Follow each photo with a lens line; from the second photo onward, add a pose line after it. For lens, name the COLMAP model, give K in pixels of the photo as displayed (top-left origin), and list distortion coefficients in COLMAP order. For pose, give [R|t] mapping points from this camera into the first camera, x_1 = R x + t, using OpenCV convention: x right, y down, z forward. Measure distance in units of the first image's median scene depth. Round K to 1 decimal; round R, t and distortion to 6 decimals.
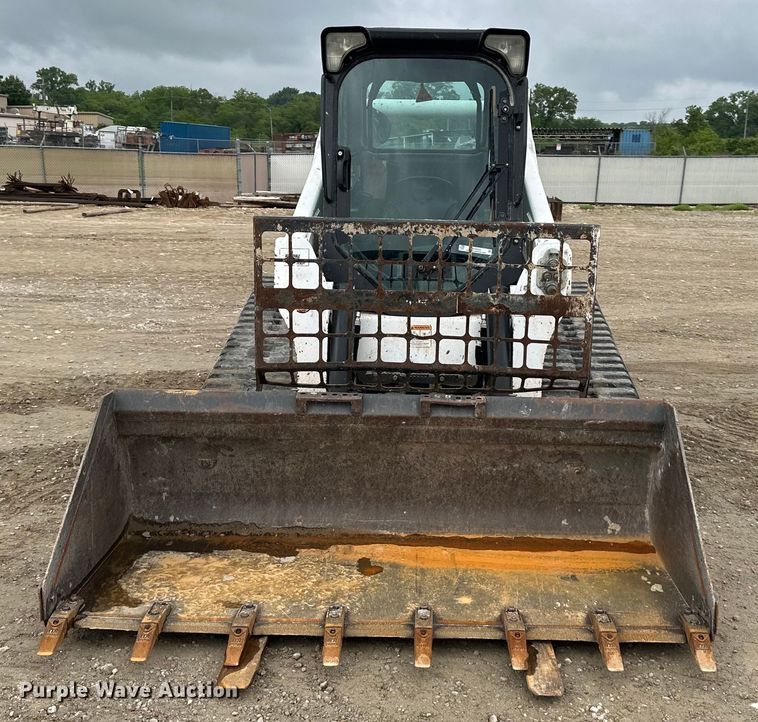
lens RADIAL K [[981.1, 0, 411.9], [0, 981.1, 323.7], [0, 0, 1]] dist [0.094086, 0.000000]
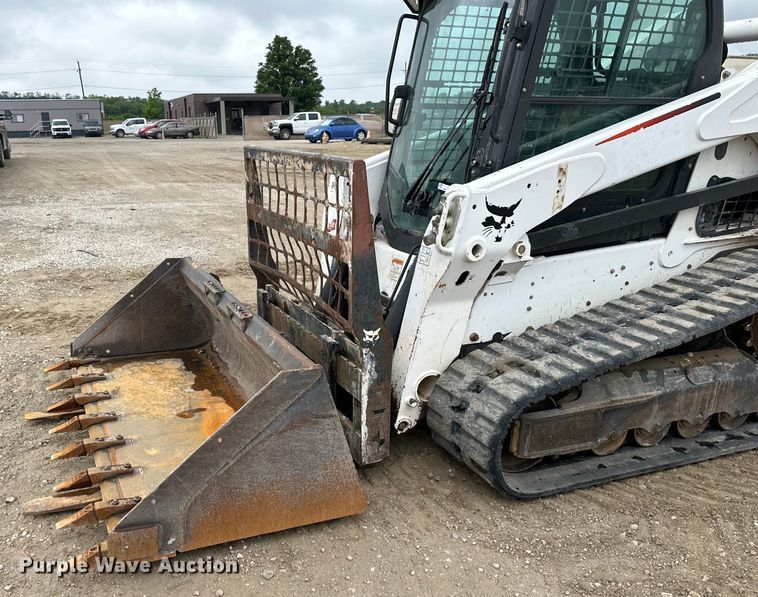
lens RADIAL K [[676.7, 0, 297.5], [0, 676.7, 369.5], [0, 0, 1]] dist [0.038820, -0.044487]
pose [[0.343501, 0.304853, -0.888297, 0.761036], [-0.138148, 0.951962, 0.273281, -0.080872], [0.928936, 0.028844, 0.369115, 0.732830]]
